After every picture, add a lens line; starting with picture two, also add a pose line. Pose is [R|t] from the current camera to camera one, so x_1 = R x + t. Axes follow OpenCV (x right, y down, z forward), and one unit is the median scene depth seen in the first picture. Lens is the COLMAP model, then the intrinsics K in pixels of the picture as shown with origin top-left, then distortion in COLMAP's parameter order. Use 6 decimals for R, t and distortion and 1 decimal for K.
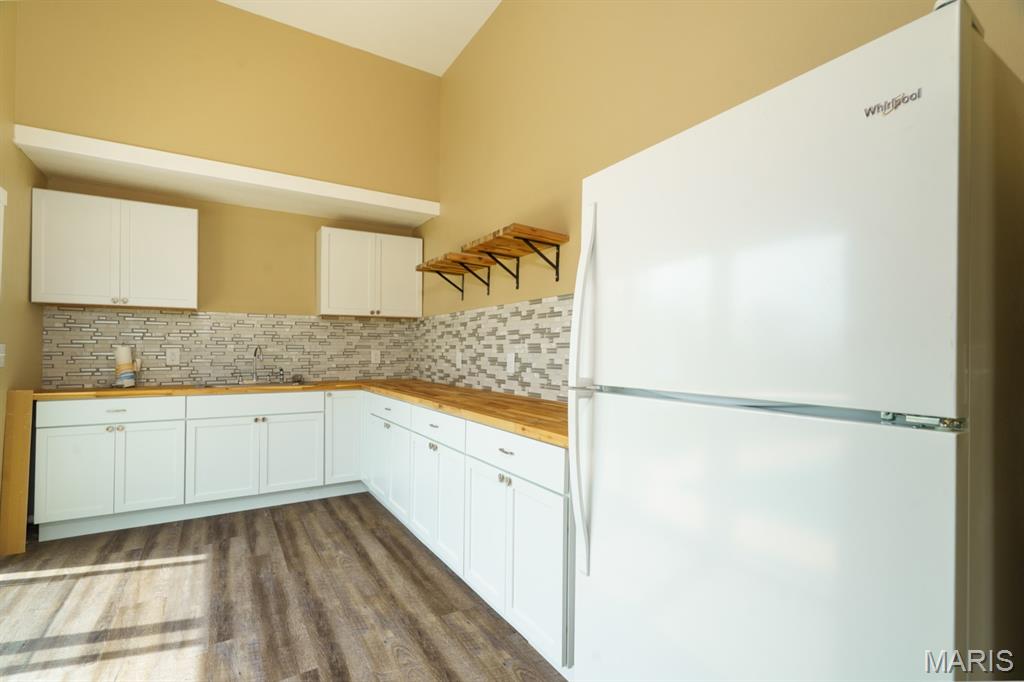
lens RADIAL K [[453.6, 0, 464.3], [0, 453.6, 344.8], [0, 0, 1]] dist [-0.002585, -0.000301]
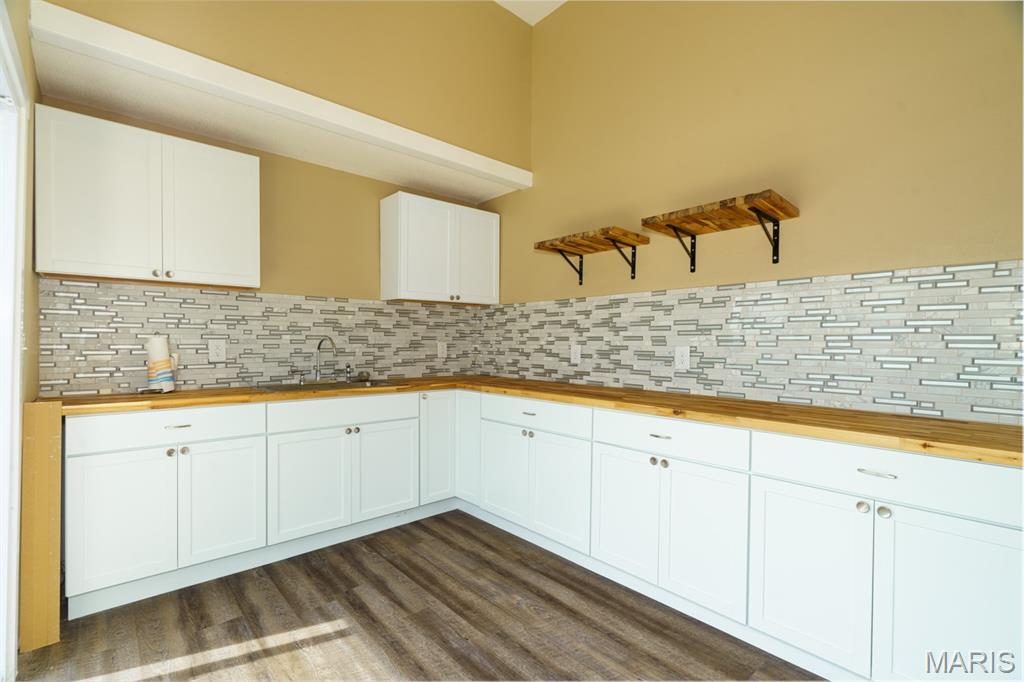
lens RADIAL K [[453.6, 0, 464.3], [0, 453.6, 344.8], [0, 0, 1]] dist [-0.002585, -0.000301]
pose [[0.984671, 0.000252, 0.174422, -0.391038], [-0.003617, 0.999813, 0.018979, 0.000600], [-0.174385, -0.019319, 0.984488, 0.189133]]
